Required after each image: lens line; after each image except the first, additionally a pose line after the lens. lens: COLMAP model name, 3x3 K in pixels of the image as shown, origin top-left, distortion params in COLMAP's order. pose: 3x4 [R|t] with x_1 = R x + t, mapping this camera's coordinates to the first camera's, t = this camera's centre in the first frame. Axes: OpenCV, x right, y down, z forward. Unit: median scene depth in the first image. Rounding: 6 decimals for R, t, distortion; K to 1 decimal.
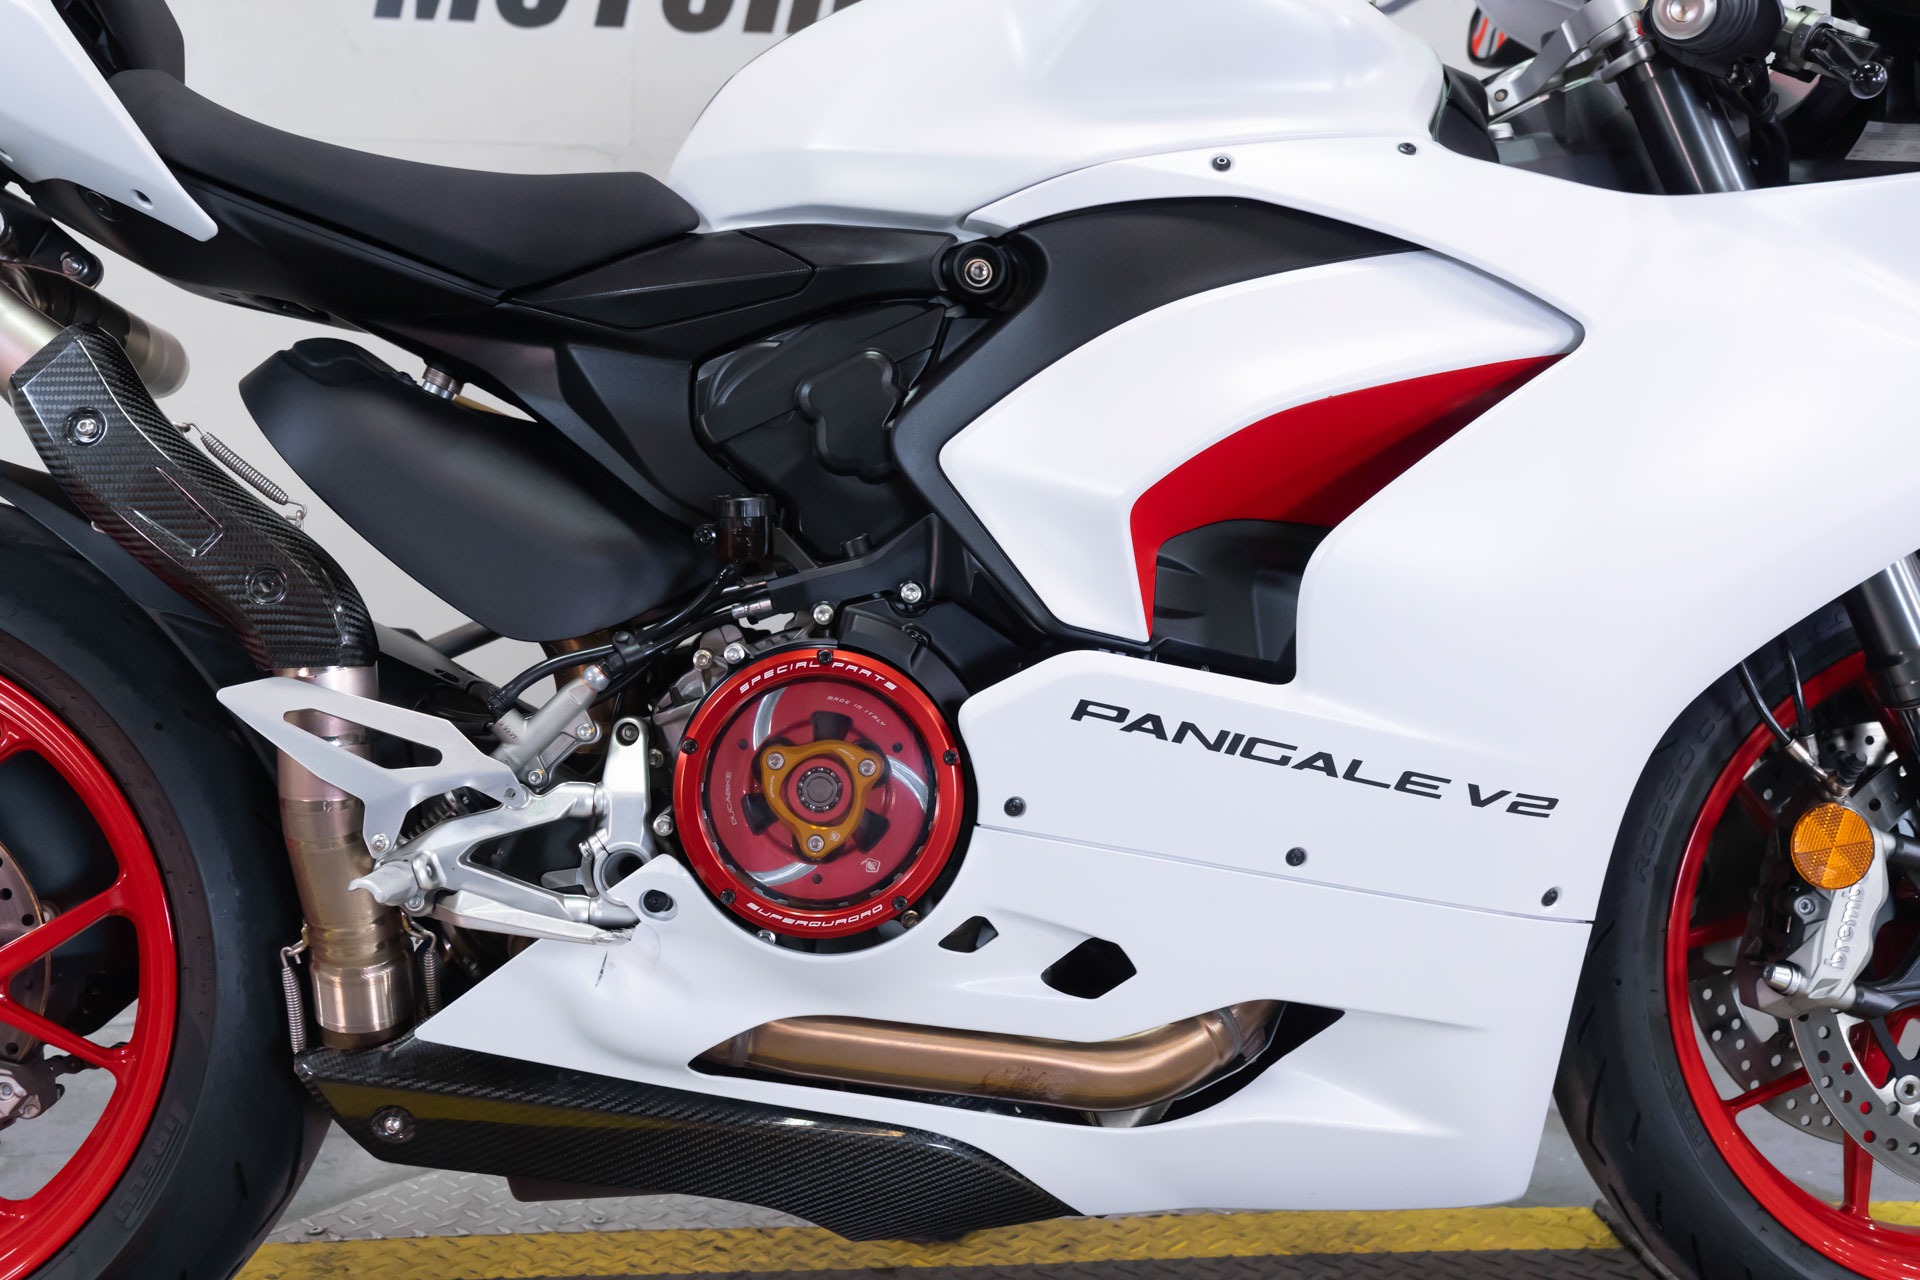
lens RADIAL K [[1909.7, 0, 955.0], [0, 1909.7, 639.4], [0, 0, 1]] dist [-0.006437, 0.024092]
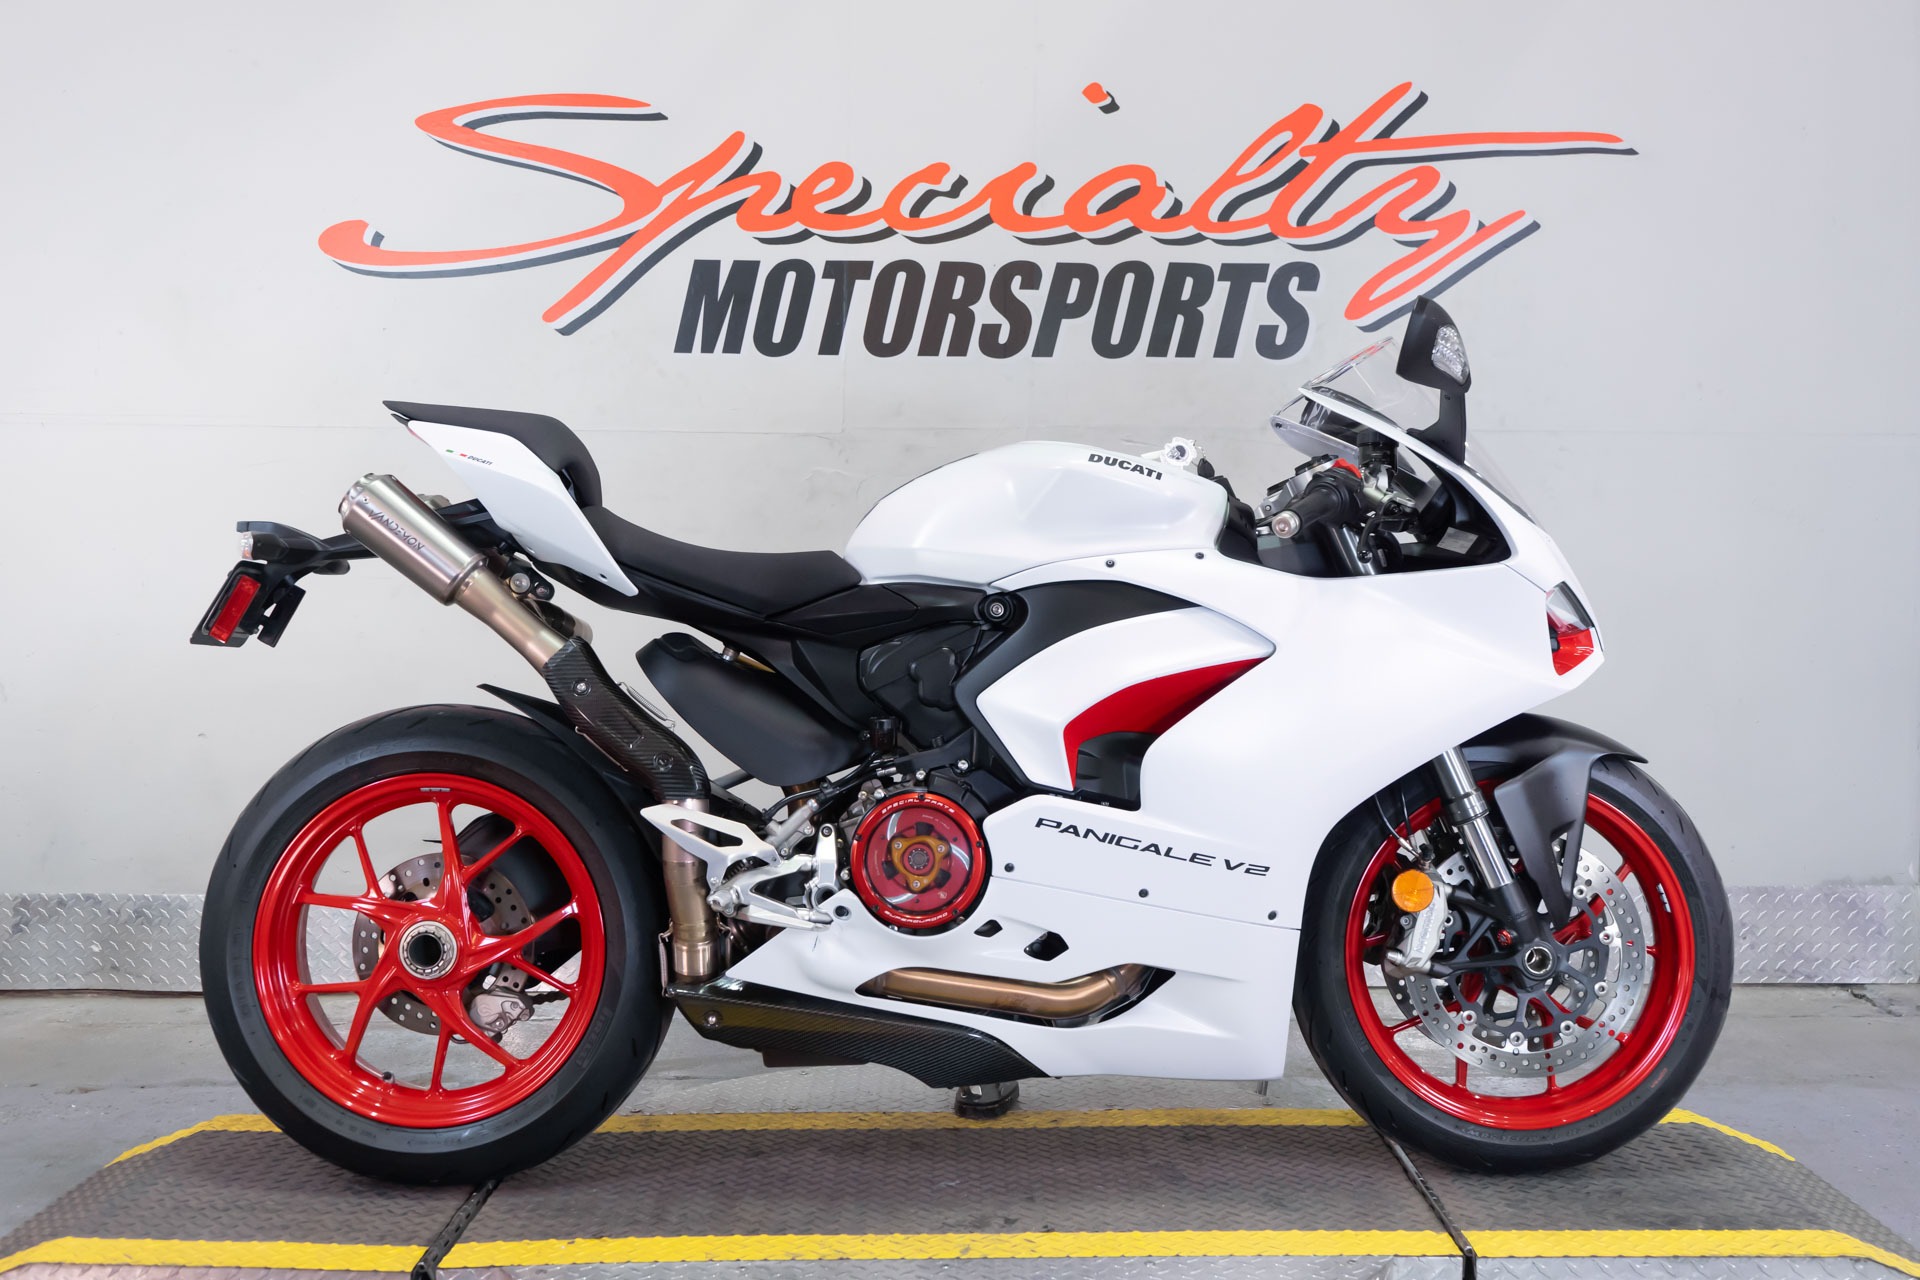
lens RADIAL K [[2047.1, 0, 960.0], [0, 2047.1, 640.0], [0, 0, 1]] dist [0.010322, -0.017710]
pose [[0.998553, 0.004017, -0.053633, 0.095453], [-0.006153, 0.999192, -0.039717, -0.073759], [0.053430, 0.039990, 0.997771, -1.268265]]
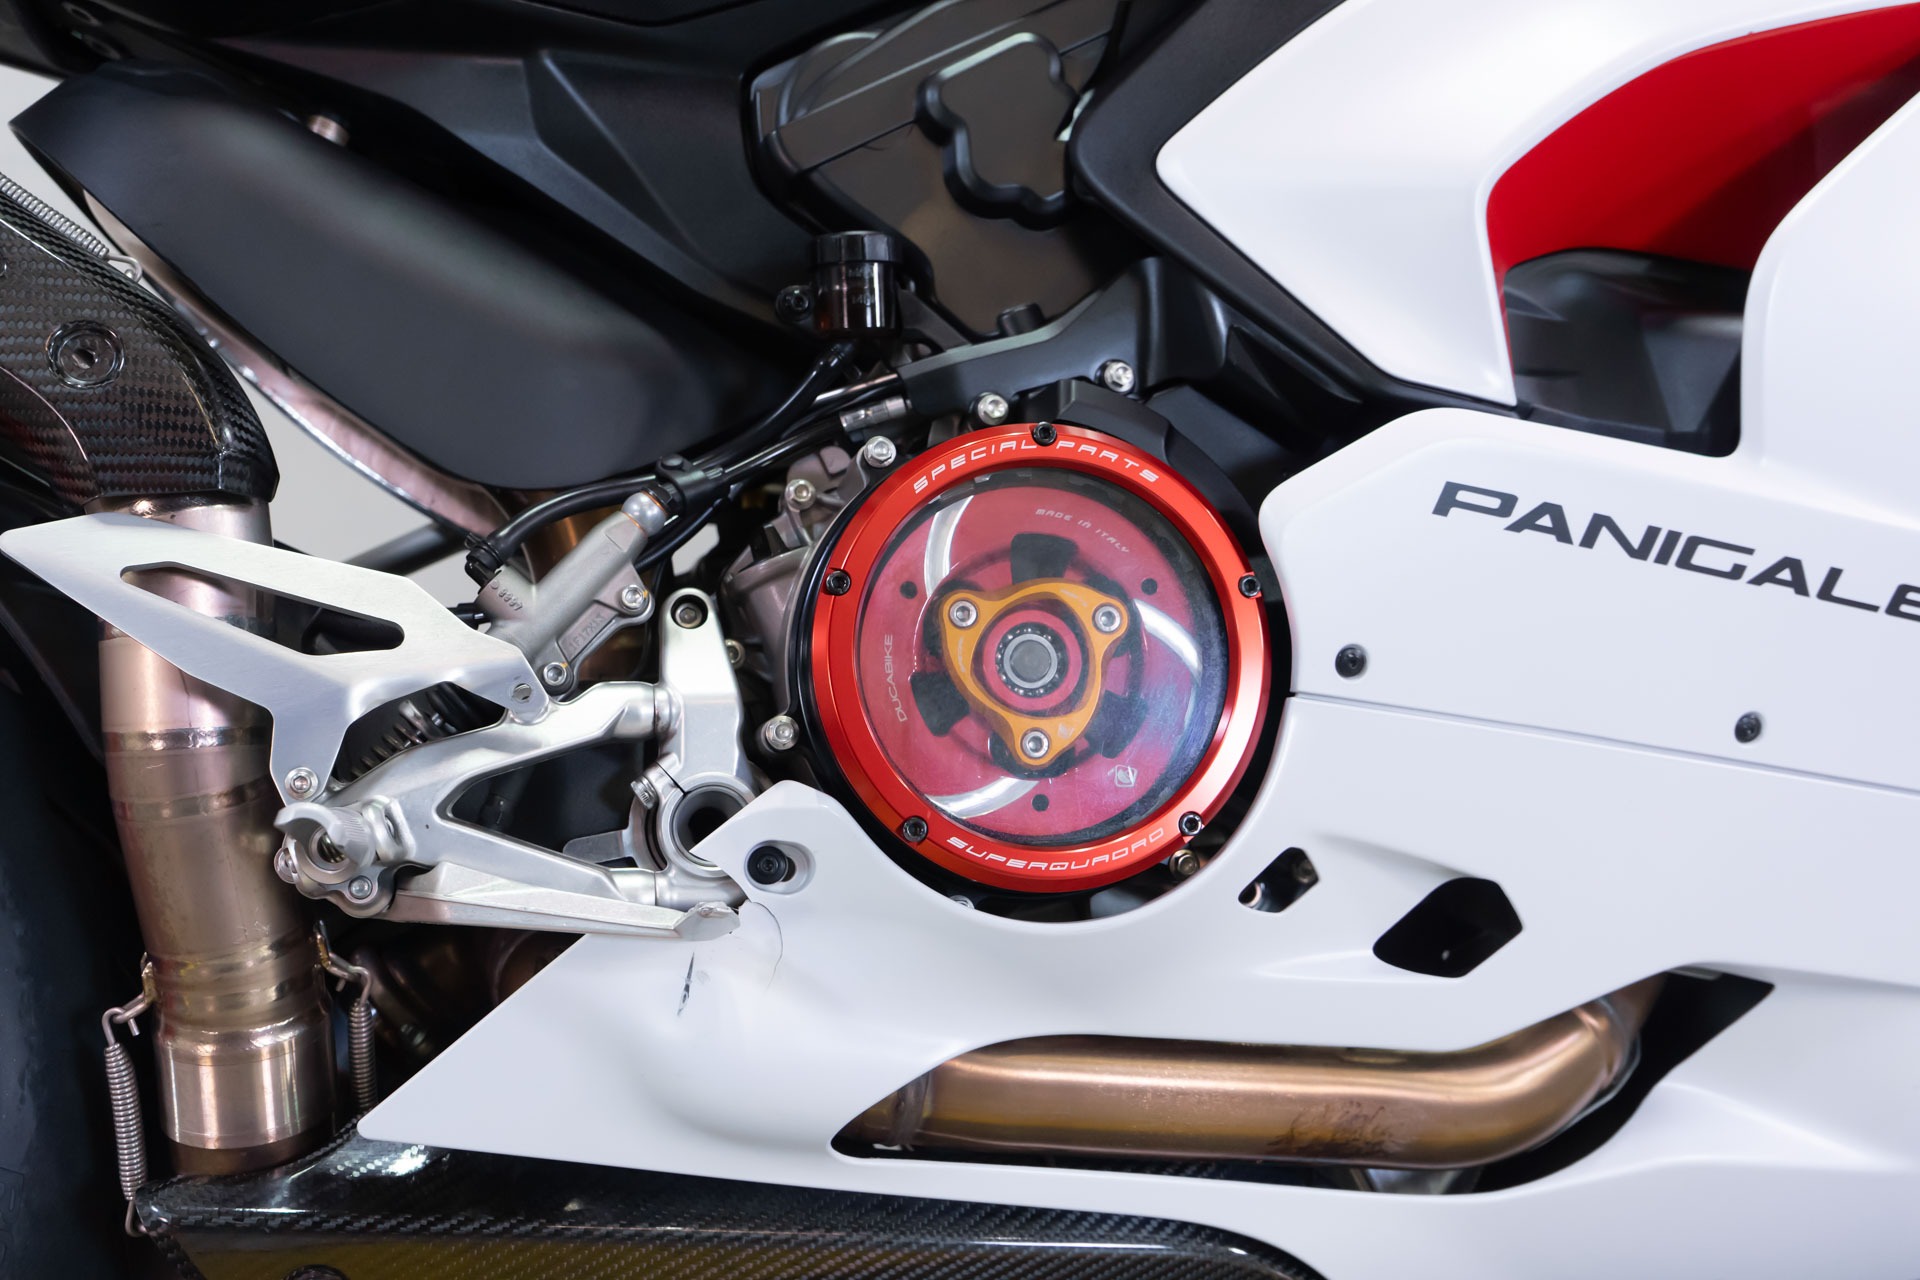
lens RADIAL K [[1909.7, 0, 955.0], [0, 1909.7, 639.4], [0, 0, 1]] dist [-0.006437, 0.024092]
pose [[0.986747, -0.047505, 0.155155, -0.189235], [0.066027, 0.990994, -0.116493, 0.140963], [-0.148224, 0.125194, 0.980998, 0.389602]]
